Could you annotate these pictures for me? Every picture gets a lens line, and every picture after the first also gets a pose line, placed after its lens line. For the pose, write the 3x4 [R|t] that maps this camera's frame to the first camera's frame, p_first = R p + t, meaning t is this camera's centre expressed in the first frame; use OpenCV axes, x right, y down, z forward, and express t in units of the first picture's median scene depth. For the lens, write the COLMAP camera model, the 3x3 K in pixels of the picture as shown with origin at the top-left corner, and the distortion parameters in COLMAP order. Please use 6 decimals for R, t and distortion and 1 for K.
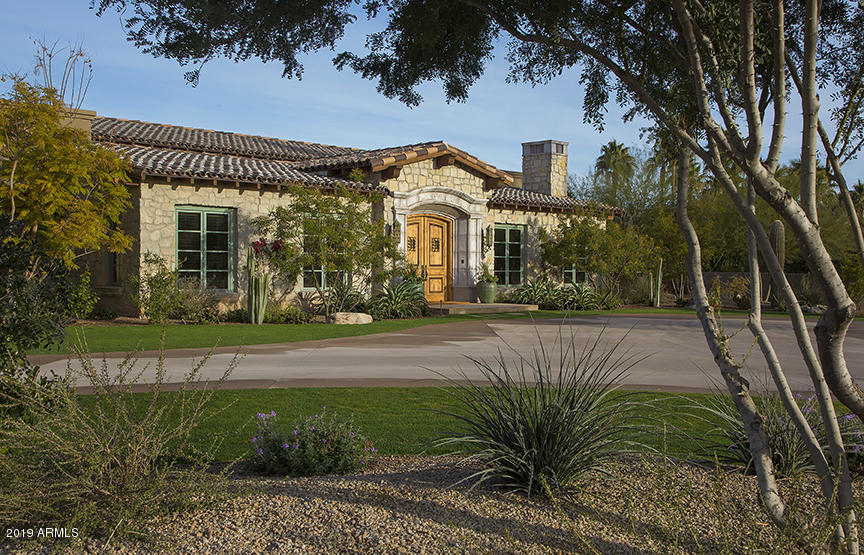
lens RADIAL K [[908.5, 0, 432.0], [0, 908.5, 277.5], [0, 0, 1]] dist [0.004956, 0.001042]
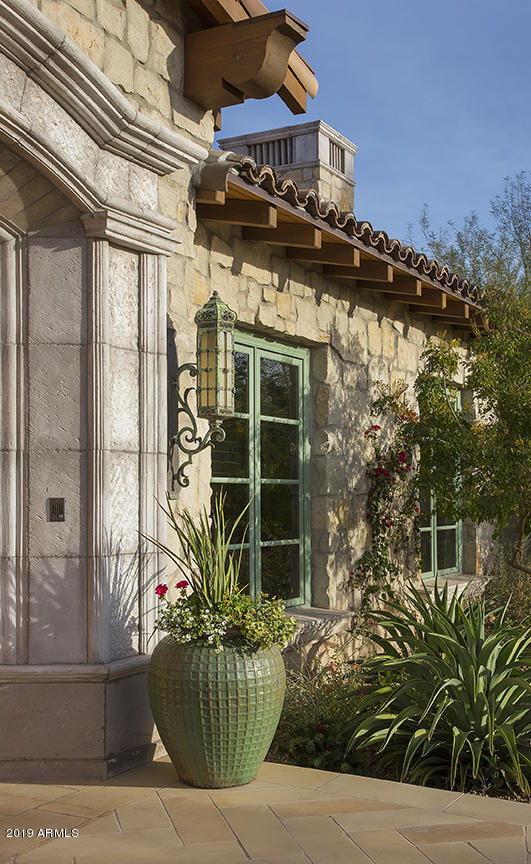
lens RADIAL K [[1024.1, 0, 265.5], [0, 1024.1, 432.0], [0, 0, 1]] dist [0.008113, 0.006397]
pose [[0.969812, -0.005240, 0.243799, 0.025034], [0.025413, 0.996497, -0.079673, -0.015975], [-0.242528, 0.083463, 0.966548, 0.807488]]
